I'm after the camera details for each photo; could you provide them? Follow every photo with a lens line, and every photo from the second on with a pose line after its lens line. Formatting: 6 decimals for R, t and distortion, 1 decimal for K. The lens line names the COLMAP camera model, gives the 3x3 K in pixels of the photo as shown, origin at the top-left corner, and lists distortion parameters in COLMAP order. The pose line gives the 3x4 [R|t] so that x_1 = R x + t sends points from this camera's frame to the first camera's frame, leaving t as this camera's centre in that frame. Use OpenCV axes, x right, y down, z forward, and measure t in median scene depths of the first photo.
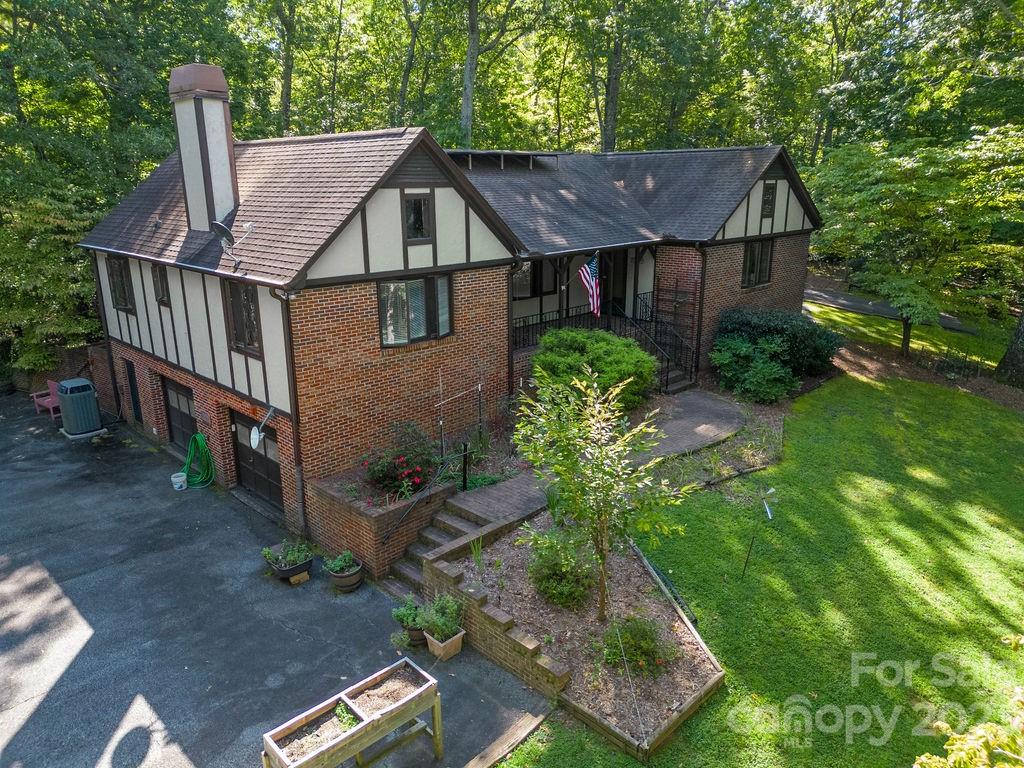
lens RADIAL K [[699.5, 0, 512.0], [0, 699.5, 384.0], [0, 0, 1]] dist [0.059537, -0.000034]
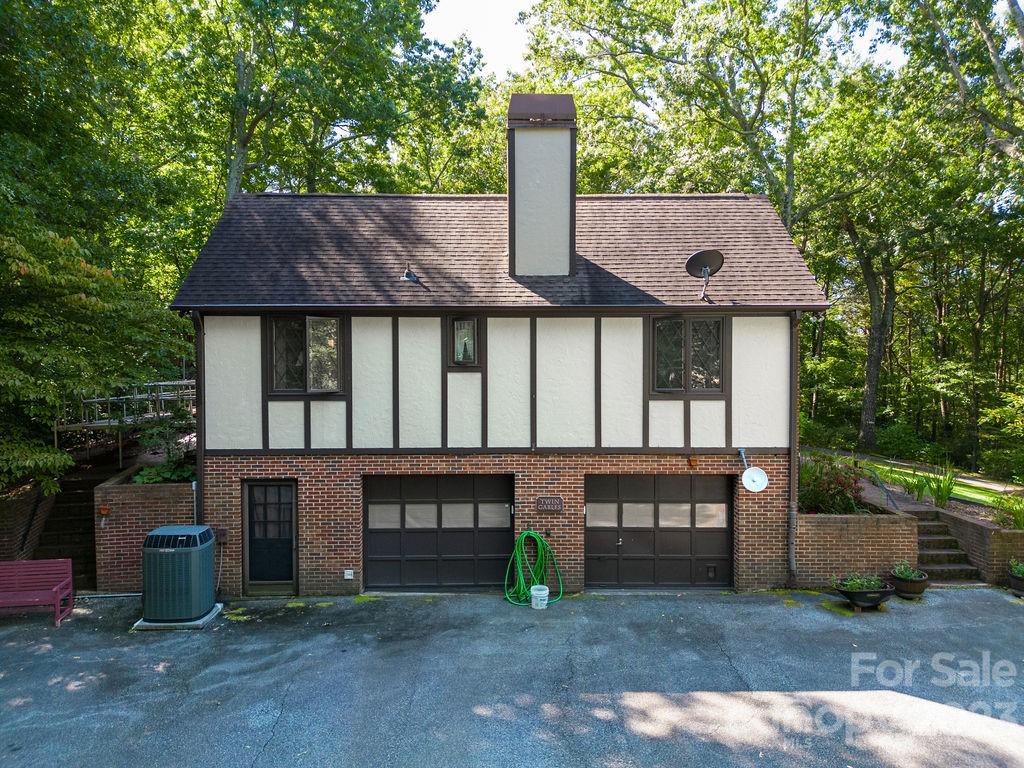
lens RADIAL K [[699.5, 0, 512.0], [0, 699.5, 384.0], [0, 0, 1]] dist [0.059537, -0.000034]
pose [[0.681214, -0.007605, 0.732044, -1.088605], [0.193596, 0.966220, -0.170116, 0.044864], [-0.706022, 0.257606, 0.659675, 0.513052]]
